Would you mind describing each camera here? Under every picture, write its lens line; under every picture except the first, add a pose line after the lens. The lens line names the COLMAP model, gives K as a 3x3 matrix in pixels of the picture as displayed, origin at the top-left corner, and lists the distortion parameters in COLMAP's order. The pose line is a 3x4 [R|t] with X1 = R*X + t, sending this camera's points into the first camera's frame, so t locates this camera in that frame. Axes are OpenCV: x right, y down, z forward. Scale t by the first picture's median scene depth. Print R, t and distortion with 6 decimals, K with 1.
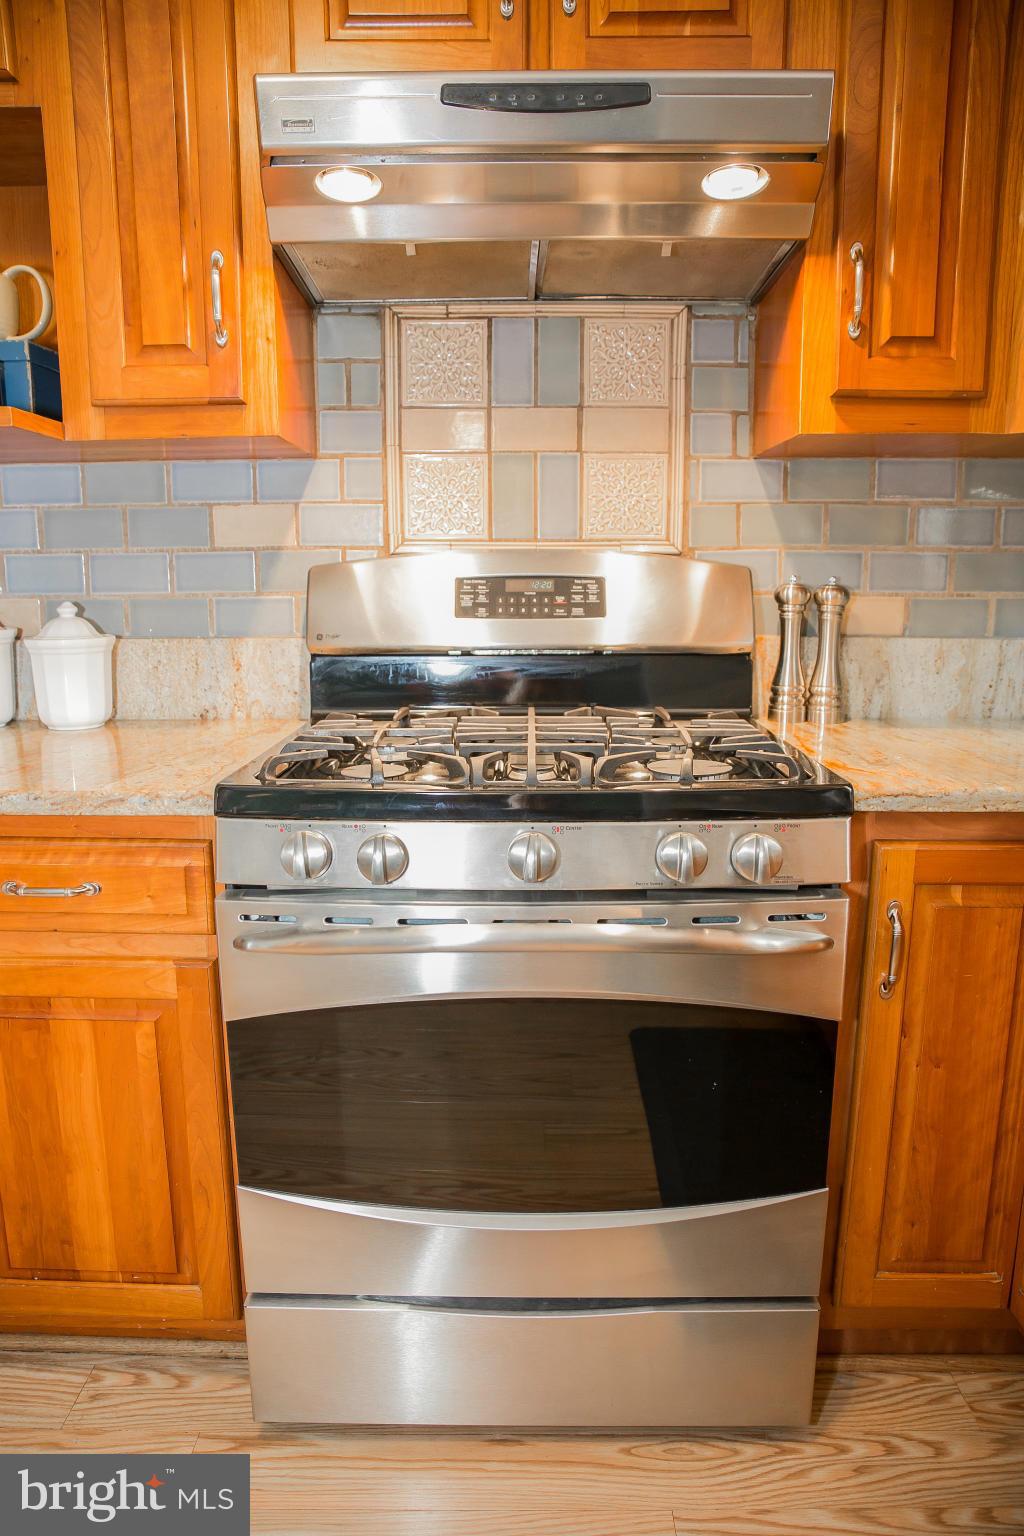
lens RADIAL K [[1052.1, 0, 512.0], [0, 1052.1, 768.0], [0, 0, 1]] dist [-0.053569, 0.007625]
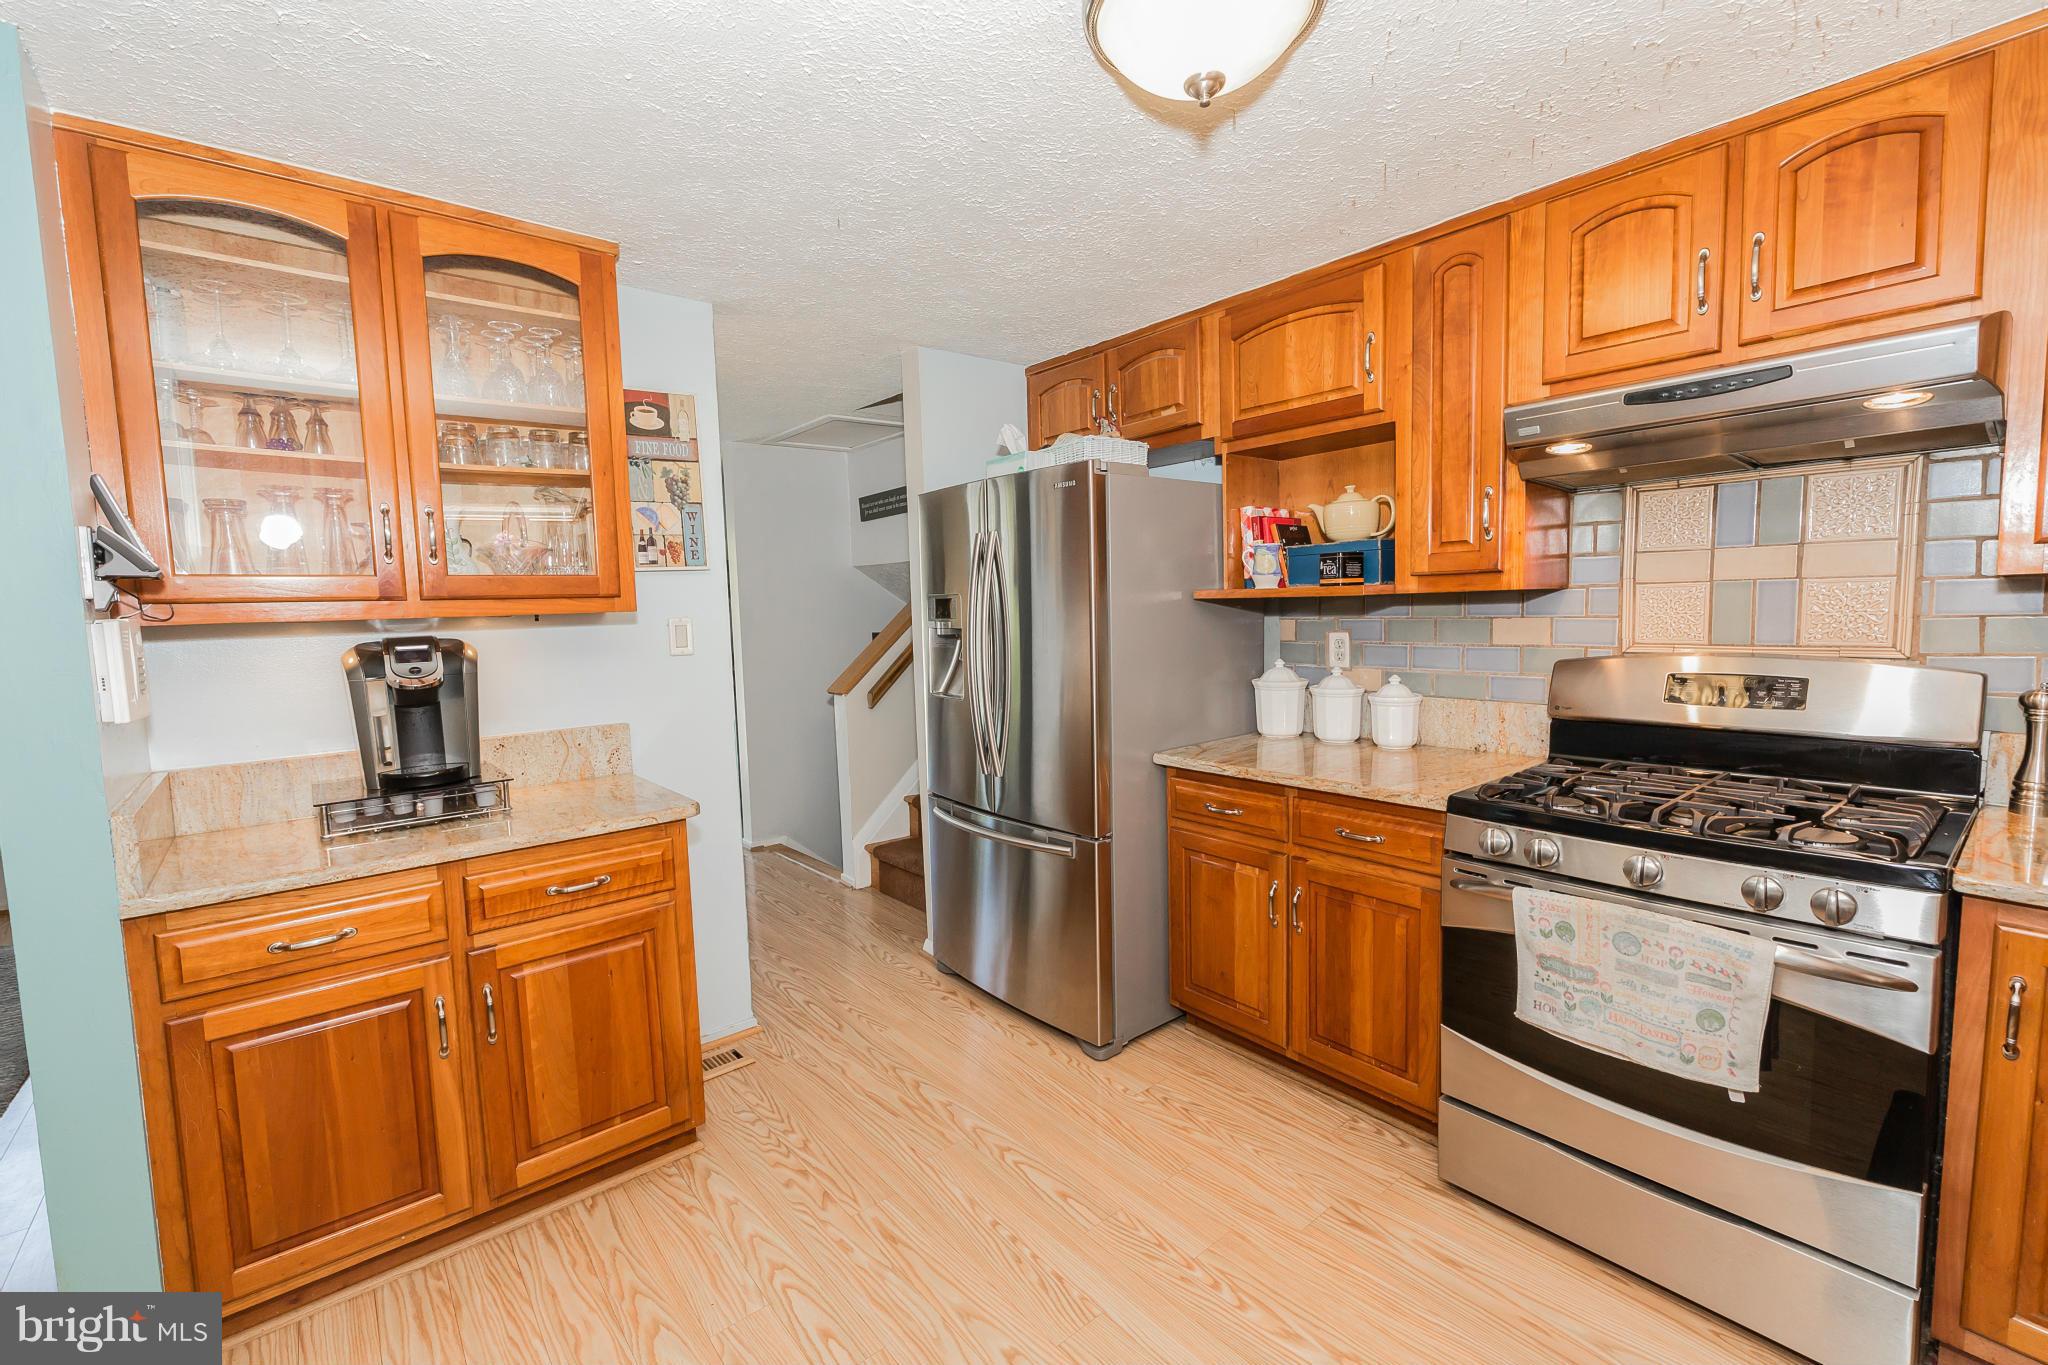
lens RADIAL K [[866.5, 0, 1024.0], [0, 866.5, 682.5], [0, 0, 1]] dist [-0.007786, -0.000008]
pose [[0.654049, 0.054707, -0.754471, 0.316888], [-0.116080, 0.992827, -0.028639, -0.043346], [0.747492, 0.106311, 0.655708, -0.500984]]
